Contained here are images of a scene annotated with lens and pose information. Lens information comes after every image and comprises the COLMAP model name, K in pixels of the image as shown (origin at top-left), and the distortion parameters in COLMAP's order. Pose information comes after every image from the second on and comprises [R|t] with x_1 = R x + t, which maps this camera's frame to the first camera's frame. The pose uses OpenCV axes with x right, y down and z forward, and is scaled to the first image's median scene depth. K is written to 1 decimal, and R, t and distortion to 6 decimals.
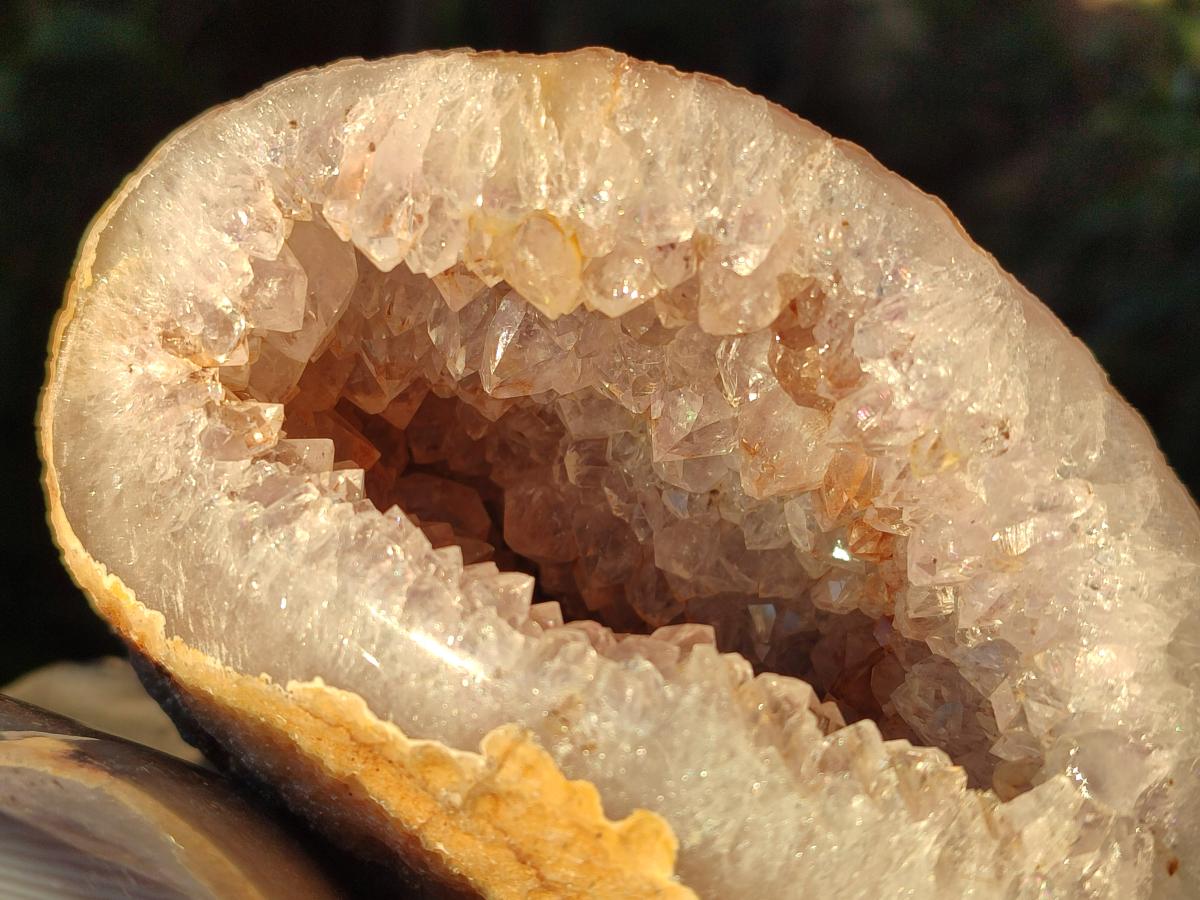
lens RADIAL K [[1862.7, 0, 588.7], [0, 1862.7, 446.3], [0, 0, 1]] dist [0.417135, -2.917117]
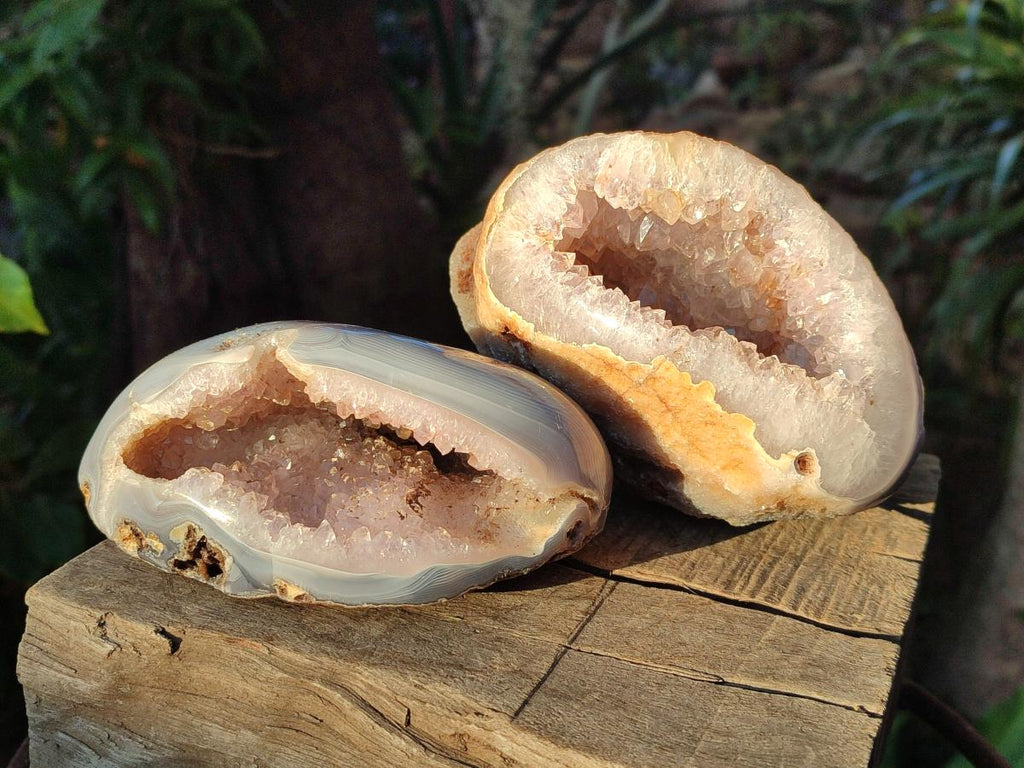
lens RADIAL K [[1589.5, 0, 502.3], [0, 1589.5, 380.8], [0, 0, 1]] dist [0.417135, -2.917117]
pose [[0.999832, 0.010418, 0.015114, -0.327001], [-0.011294, 0.998188, 0.059099, 0.032487], [-0.014471, -0.059259, 0.998138, -1.574743]]
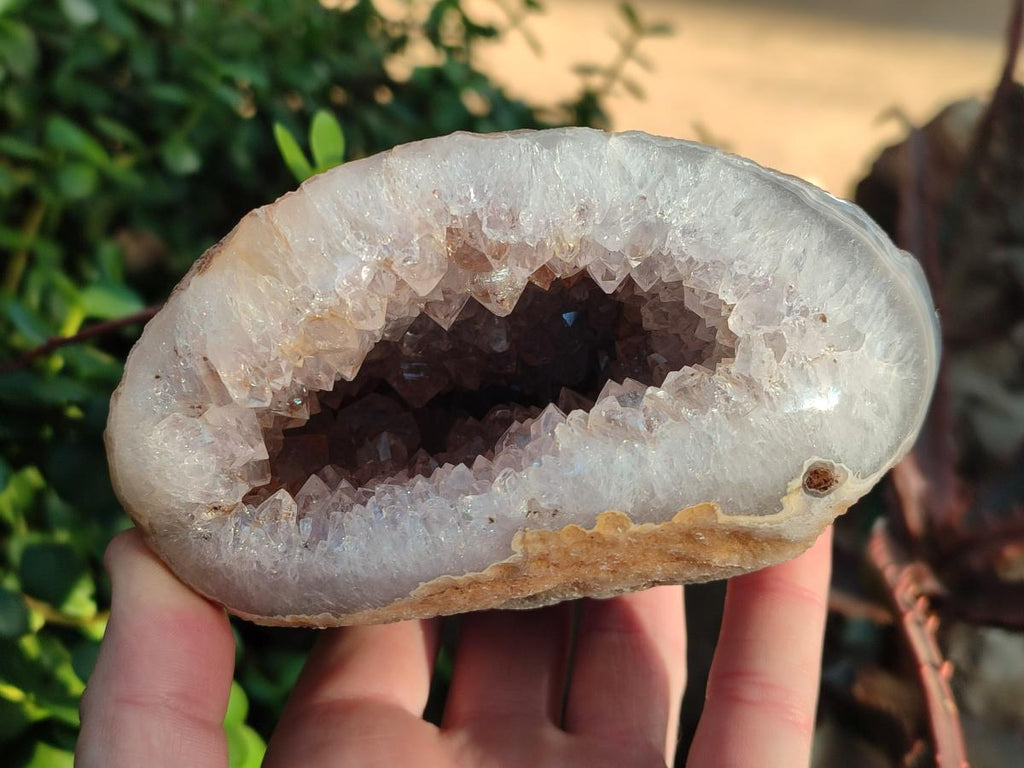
lens RADIAL K [[1589.5, 0, 502.3], [0, 1589.5, 380.8], [0, 0, 1]] dist [0.417135, -2.917117]
pose [[0.682429, -0.726119, -0.083918, 0.174974], [0.717412, 0.643363, 0.267215, -0.347103], [-0.140040, -0.242559, 0.959976, -0.422093]]
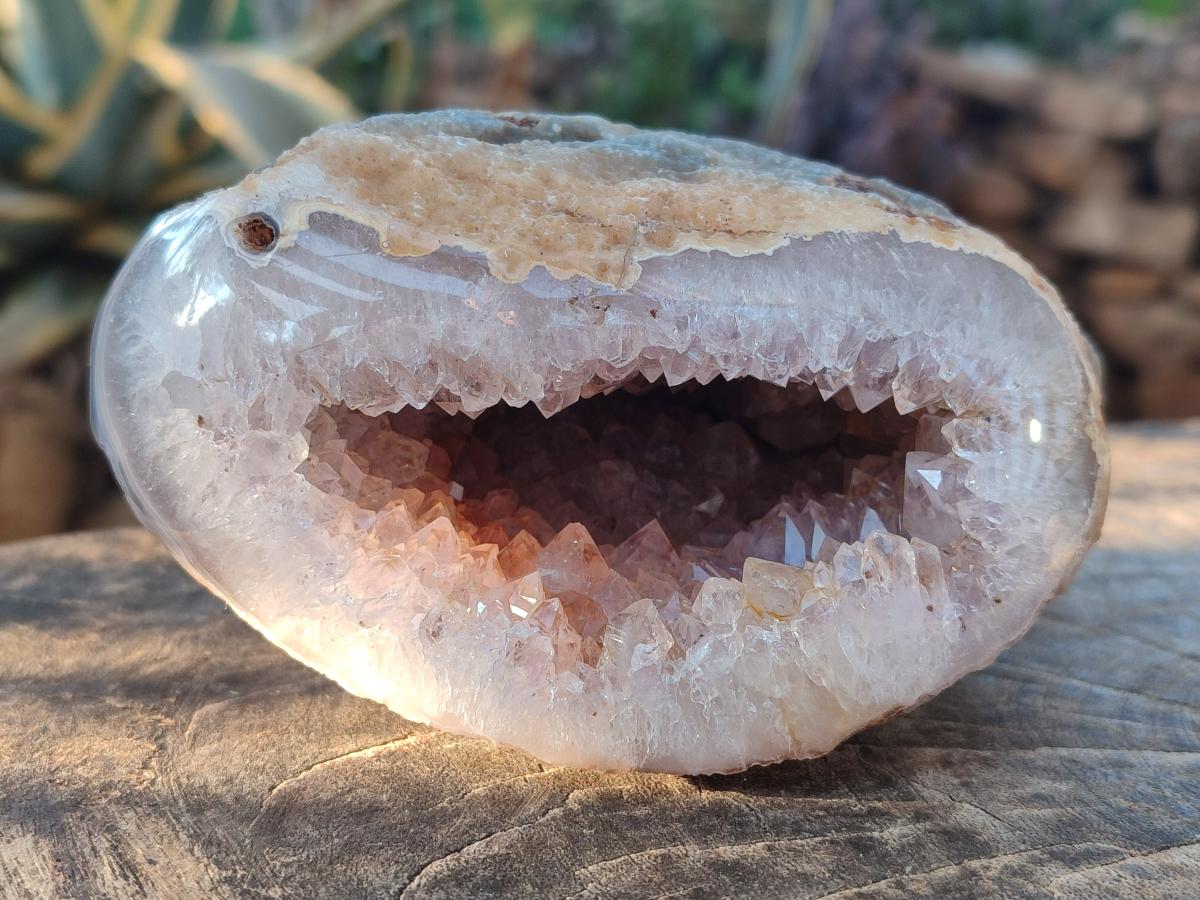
lens RADIAL K [[1862.7, 0, 588.7], [0, 1862.7, 446.3], [0, 0, 1]] dist [0.417135, -2.917117]
pose [[-0.873227, 0.477707, 0.096279, -0.089410], [-0.455892, -0.870617, 0.184902, -0.200436], [0.172151, 0.117569, 0.978029, -0.391346]]
